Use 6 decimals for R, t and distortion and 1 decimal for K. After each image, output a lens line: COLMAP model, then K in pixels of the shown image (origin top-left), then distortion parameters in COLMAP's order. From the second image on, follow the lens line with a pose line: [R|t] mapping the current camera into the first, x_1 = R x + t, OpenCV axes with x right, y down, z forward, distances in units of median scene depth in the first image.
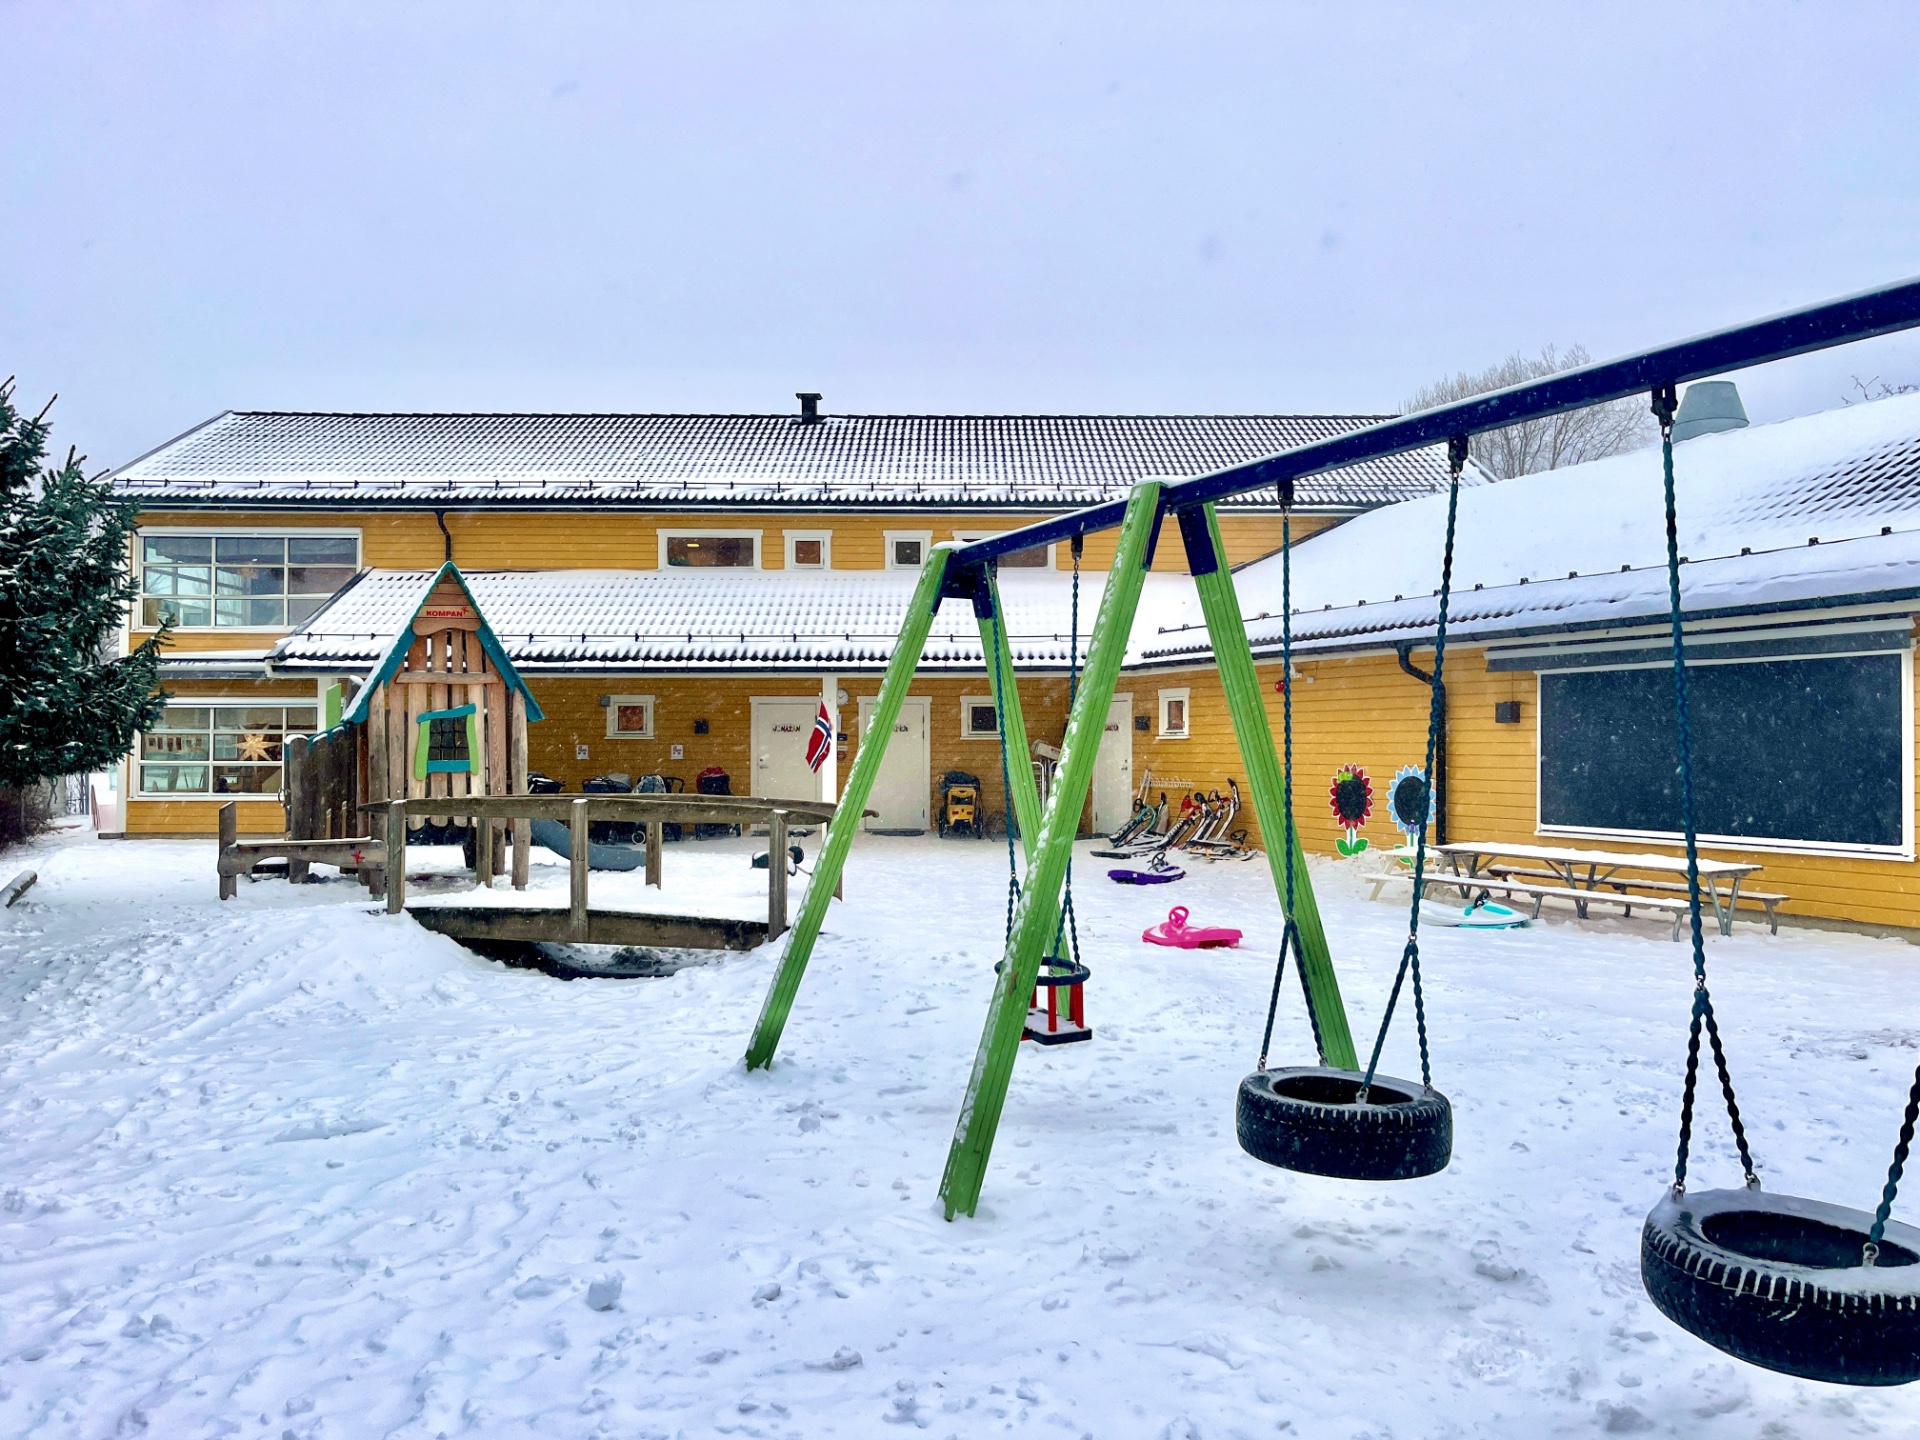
lens RADIAL K [[1460.6, 0, 960.0], [0, 1460.6, 720.0], [0, 0, 1]] dist [0.005809, 0.001264]
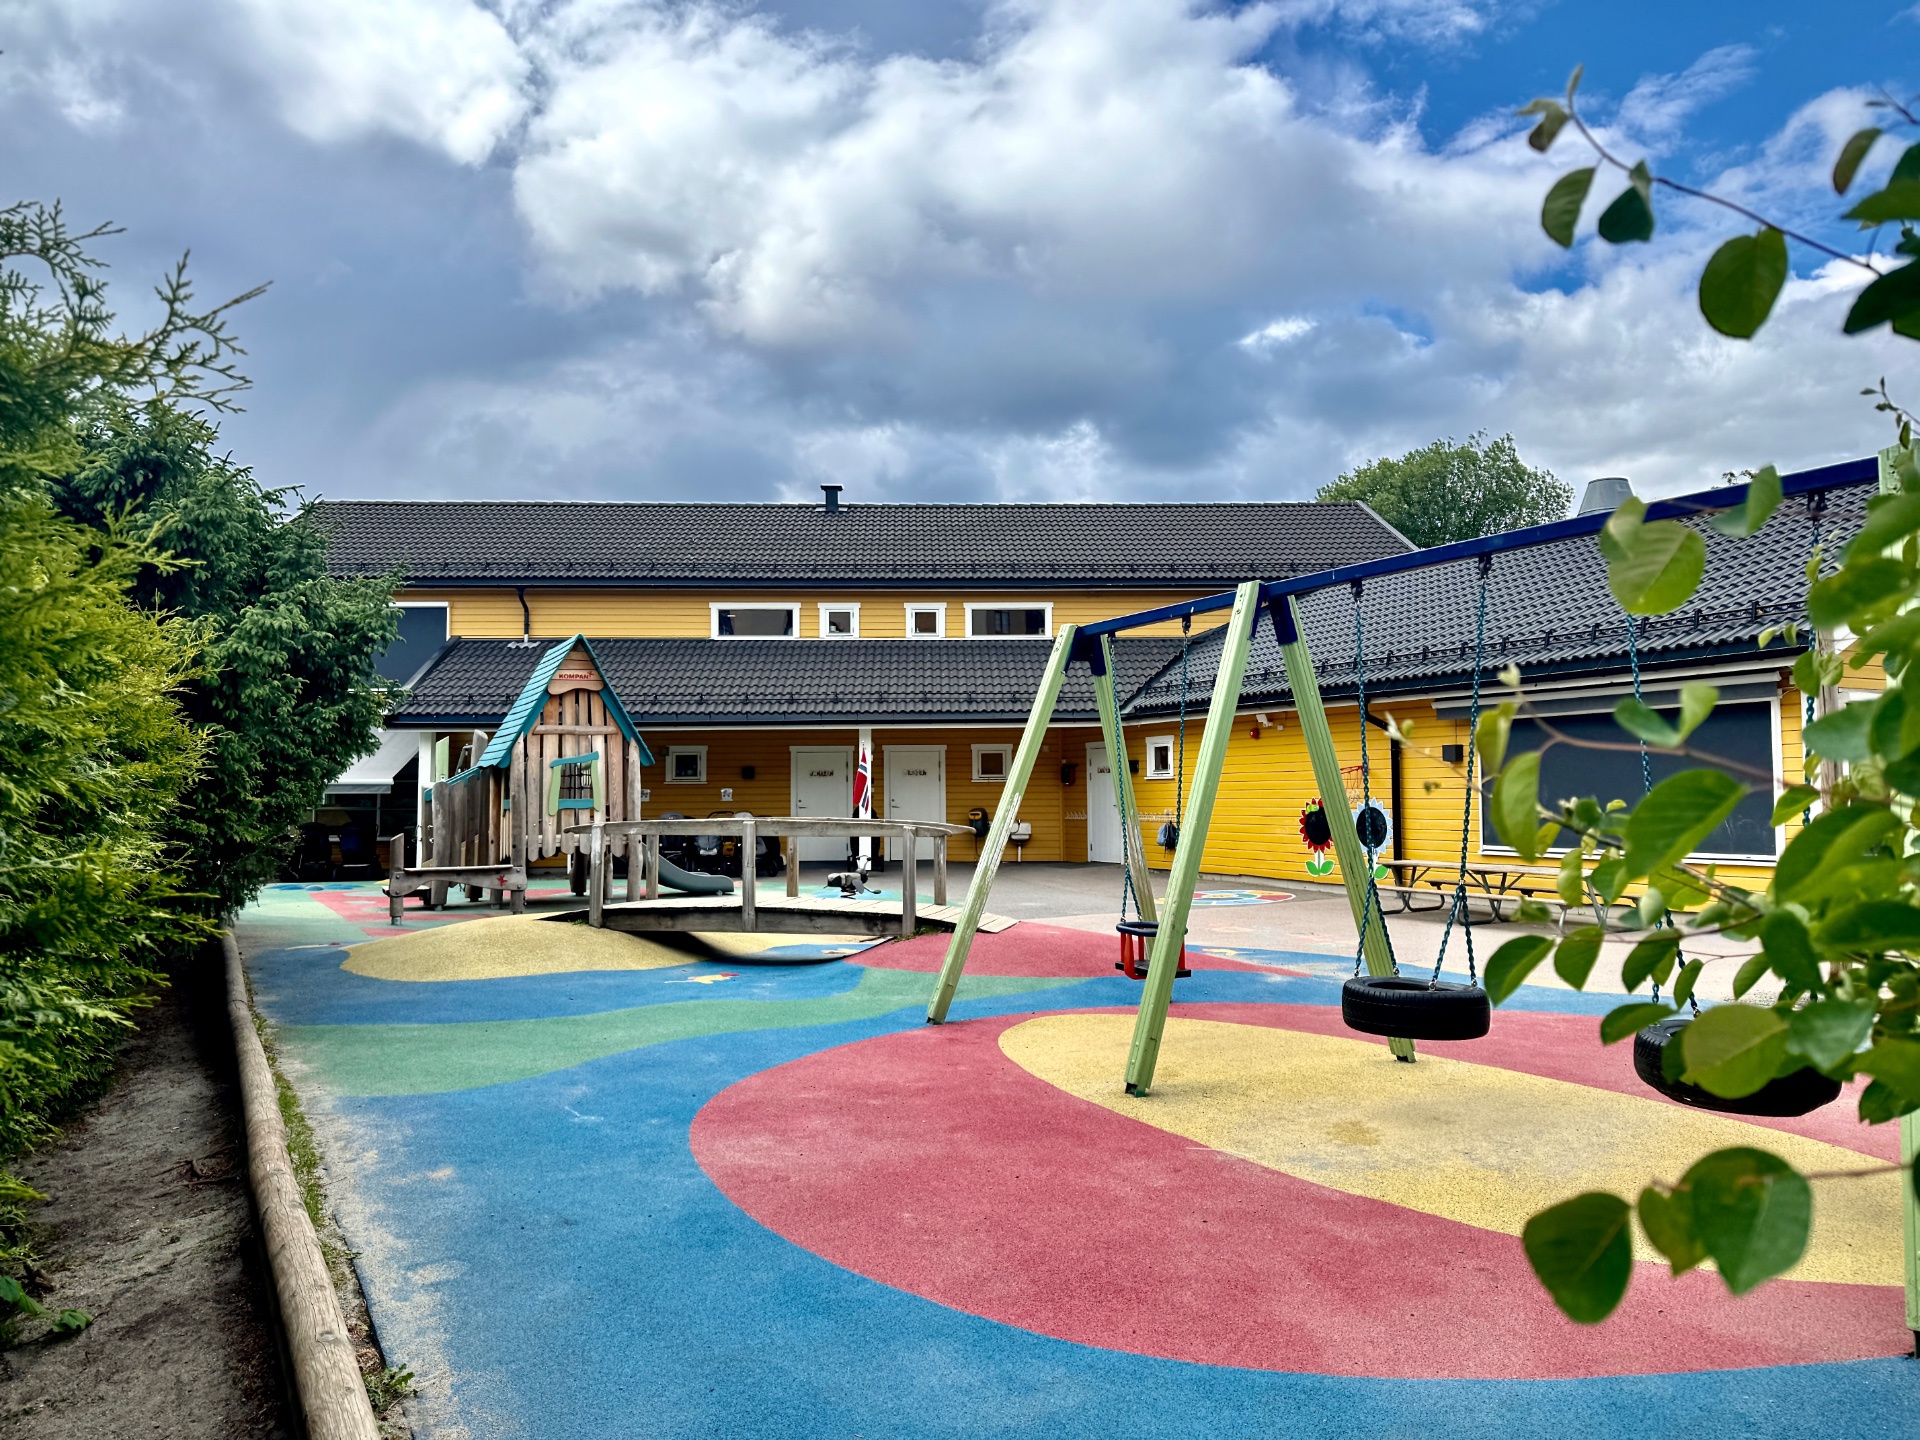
lens RADIAL K [[1345.1, 0, 960.0], [0, 1345.1, 720.0], [0, 0, 1]] dist [0.050286, -0.000417]
pose [[0.999276, -0.006181, 0.037550, -0.076482], [0.007655, 0.999201, -0.039225, 0.009227], [-0.037277, 0.039484, 0.998525, -0.116317]]
